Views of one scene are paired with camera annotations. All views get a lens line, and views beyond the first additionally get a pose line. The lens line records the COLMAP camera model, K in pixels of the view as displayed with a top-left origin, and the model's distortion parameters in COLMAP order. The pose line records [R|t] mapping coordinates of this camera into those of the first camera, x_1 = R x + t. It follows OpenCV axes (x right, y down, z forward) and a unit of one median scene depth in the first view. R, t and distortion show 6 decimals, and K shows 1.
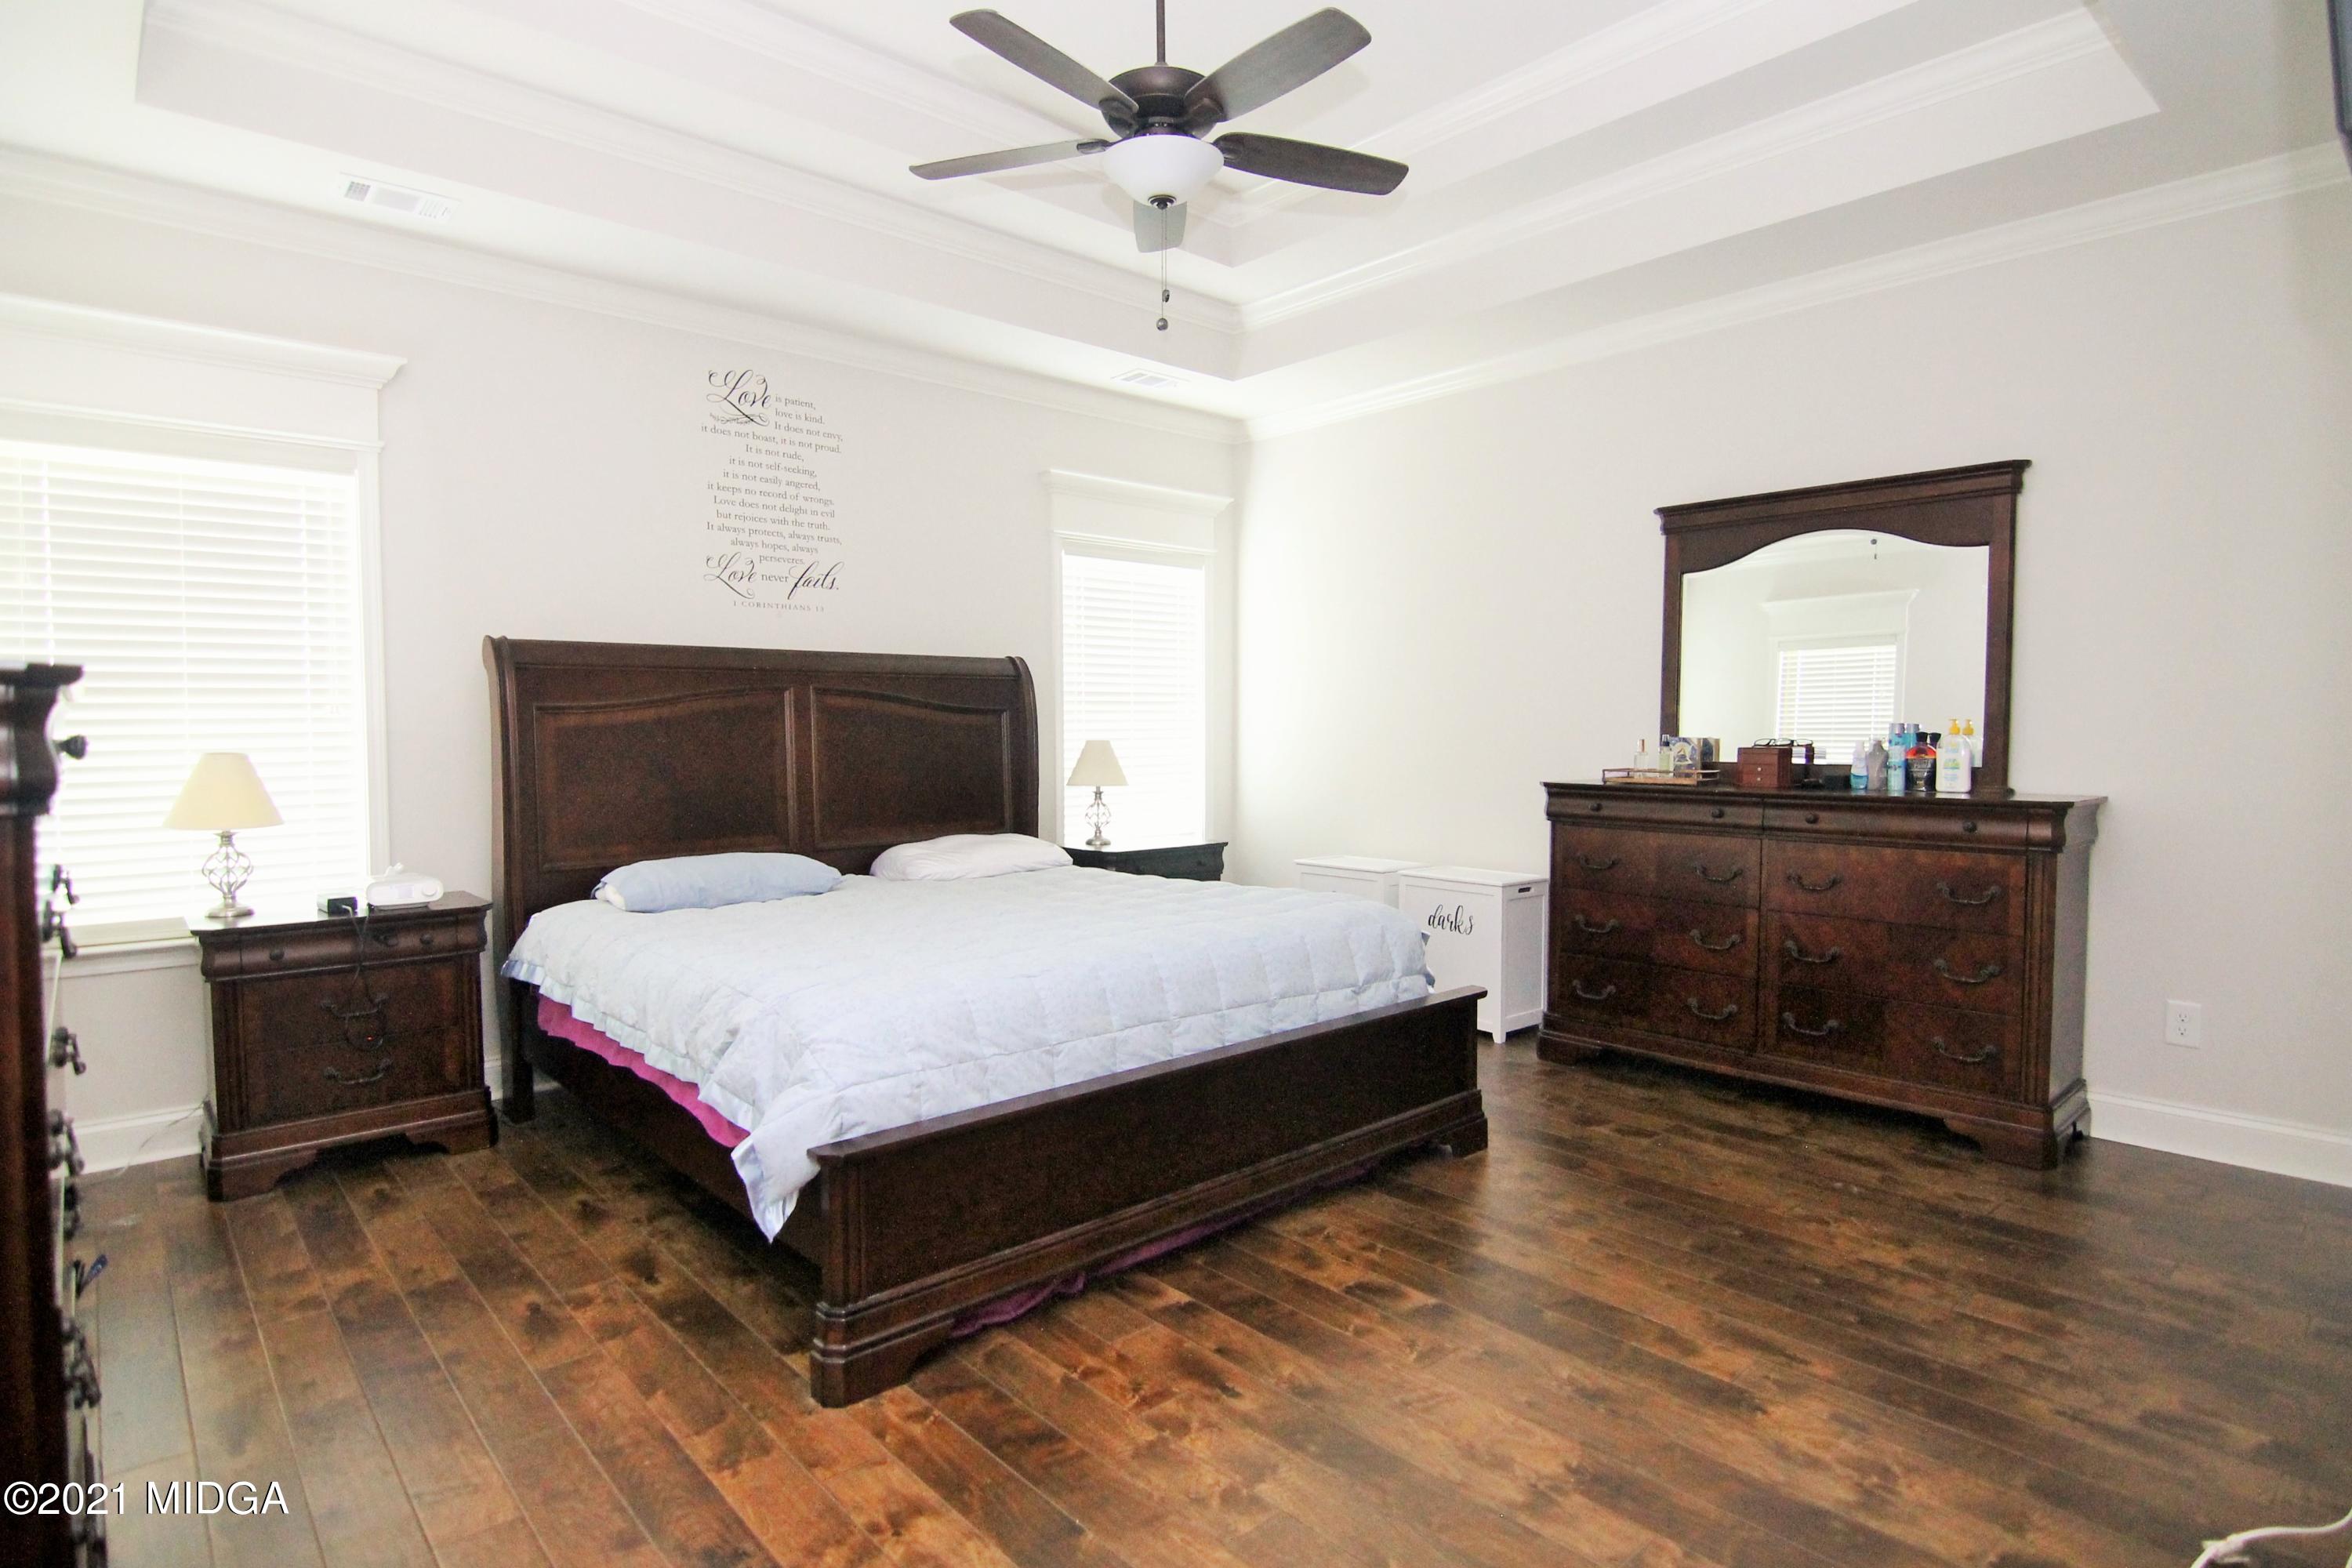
lens RADIAL K [[1219.9, 0, 1145.5], [0, 1219.9, 781.2], [0, 0, 1]] dist [-0.004057, -0.000420]
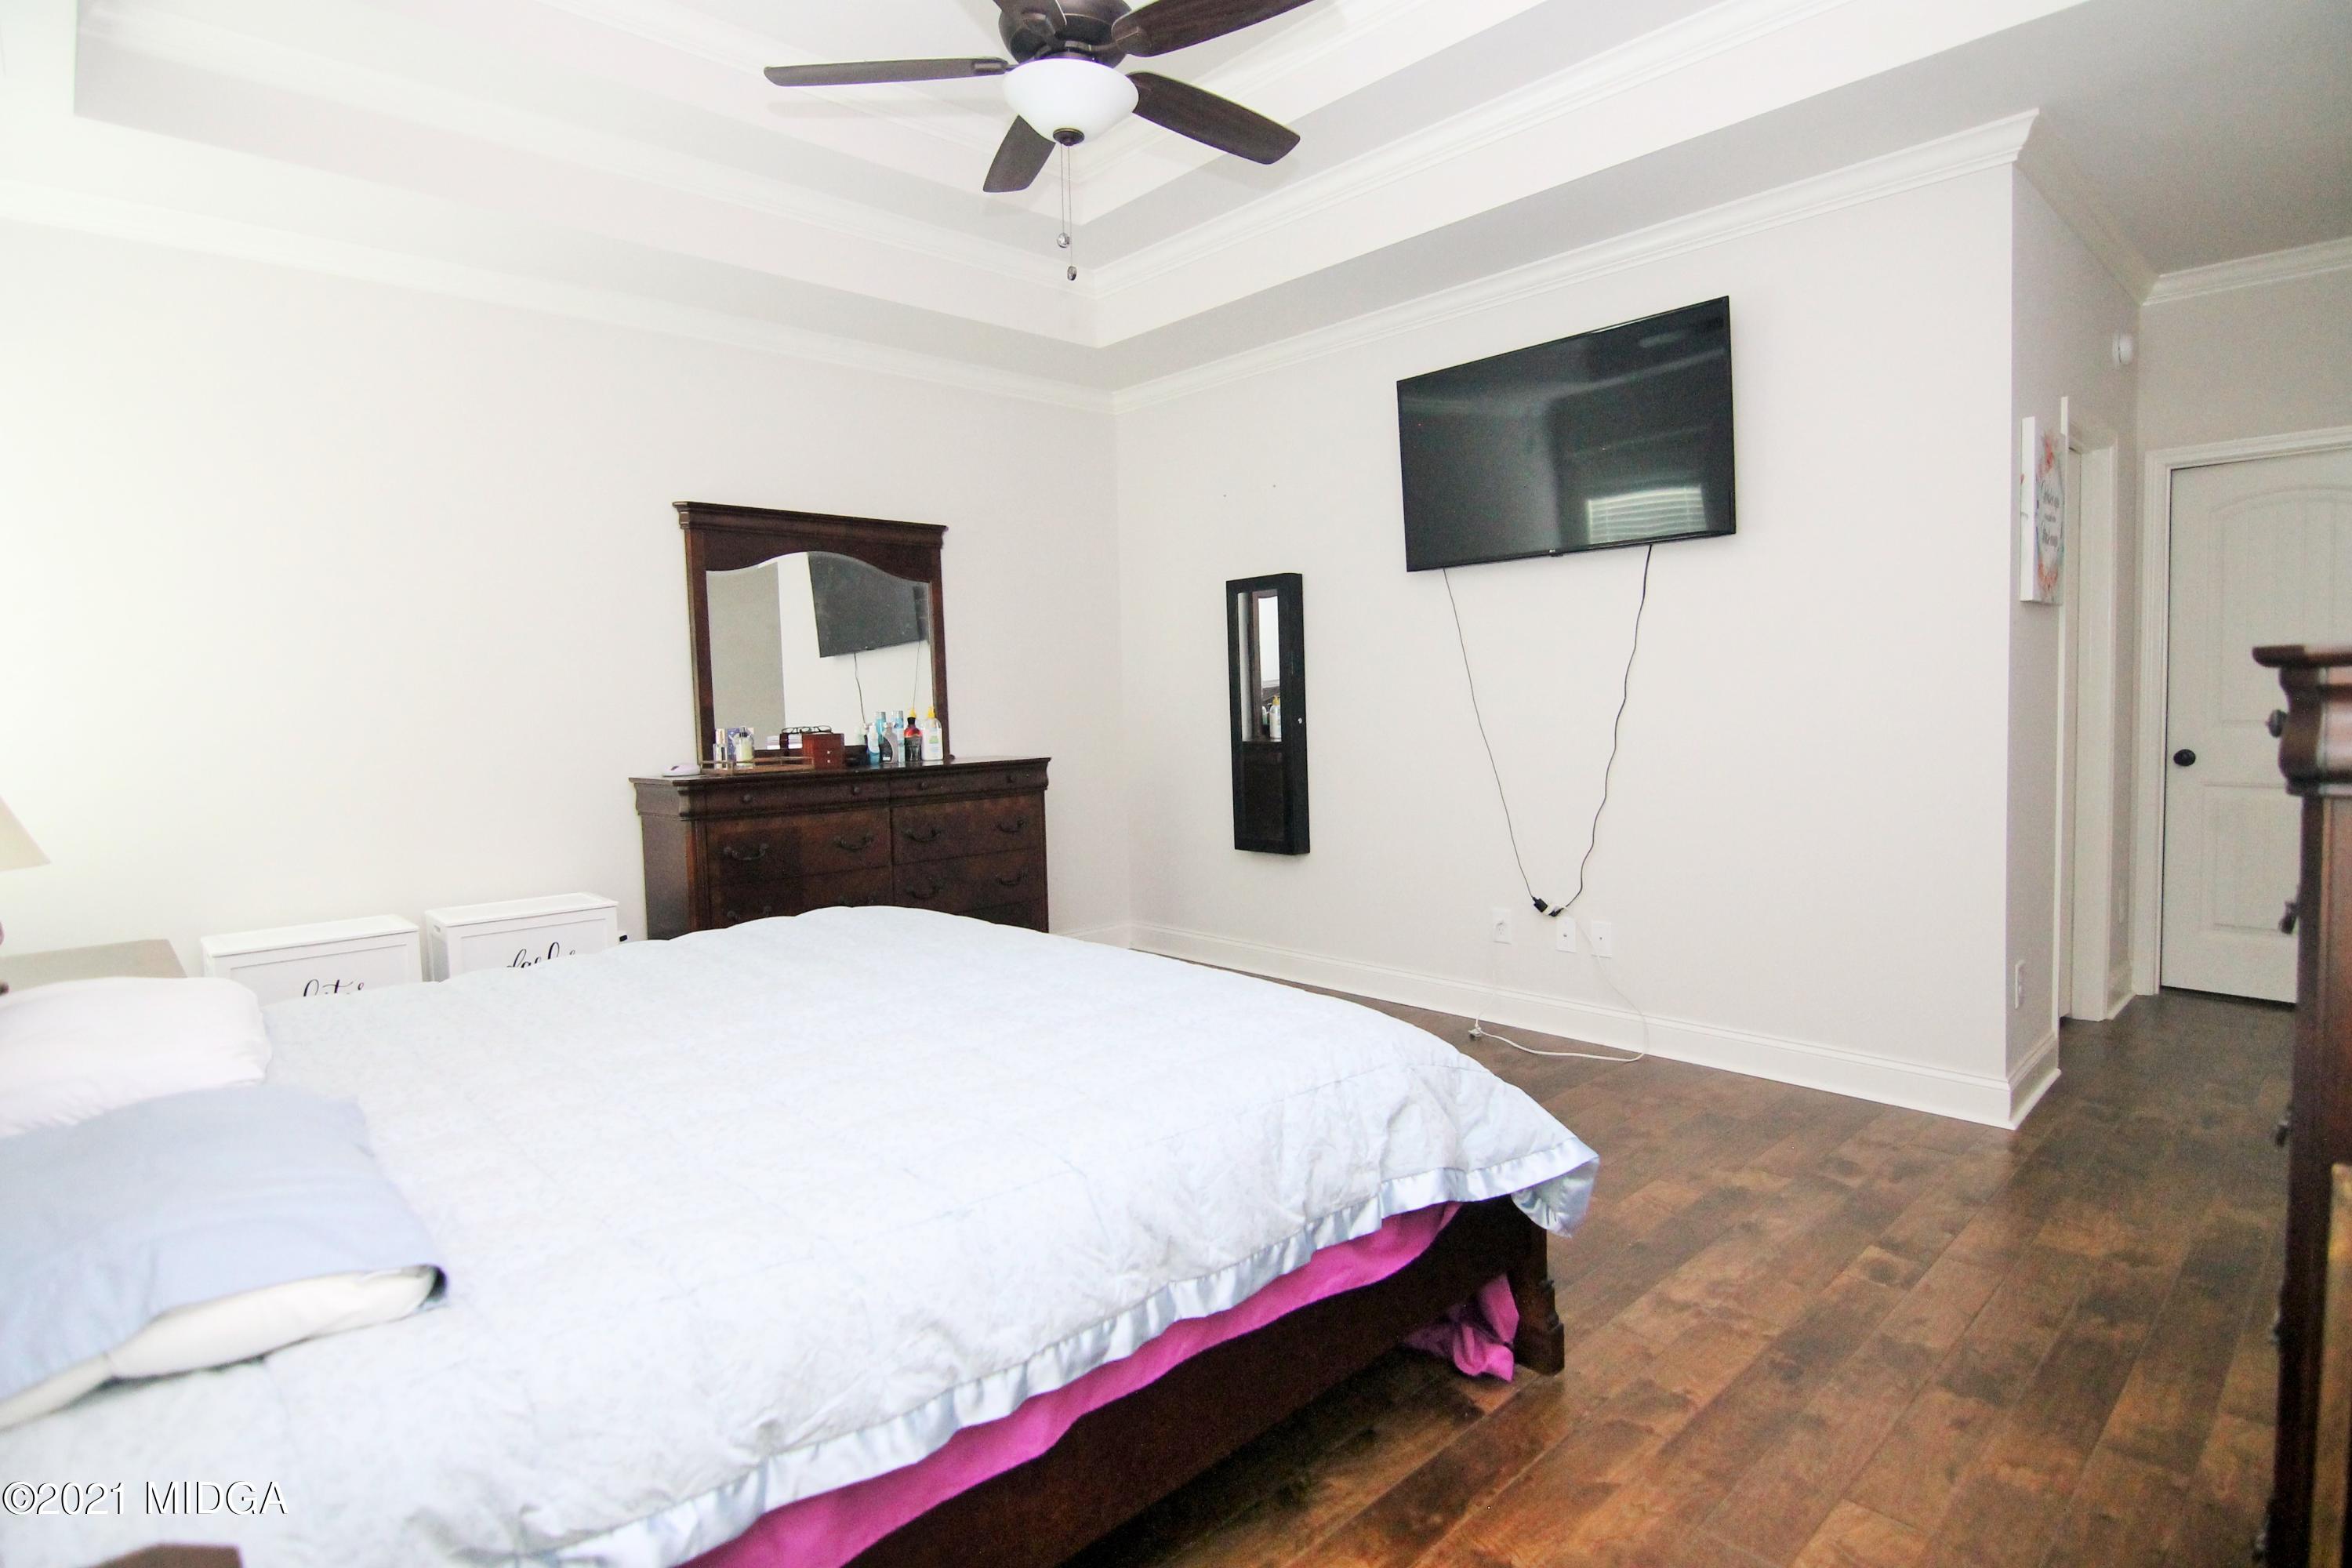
lens RADIAL K [[1233.9, 0, 1172.8], [0, 1233.9, 775.3], [0, 0, 1]] dist [-0.002287, -0.013995]
pose [[-0.039571, -0.059434, 0.997448, -0.747861], [0.074907, 0.995244, 0.062275, -0.041274], [-0.996405, 0.077181, -0.034931, 0.791840]]
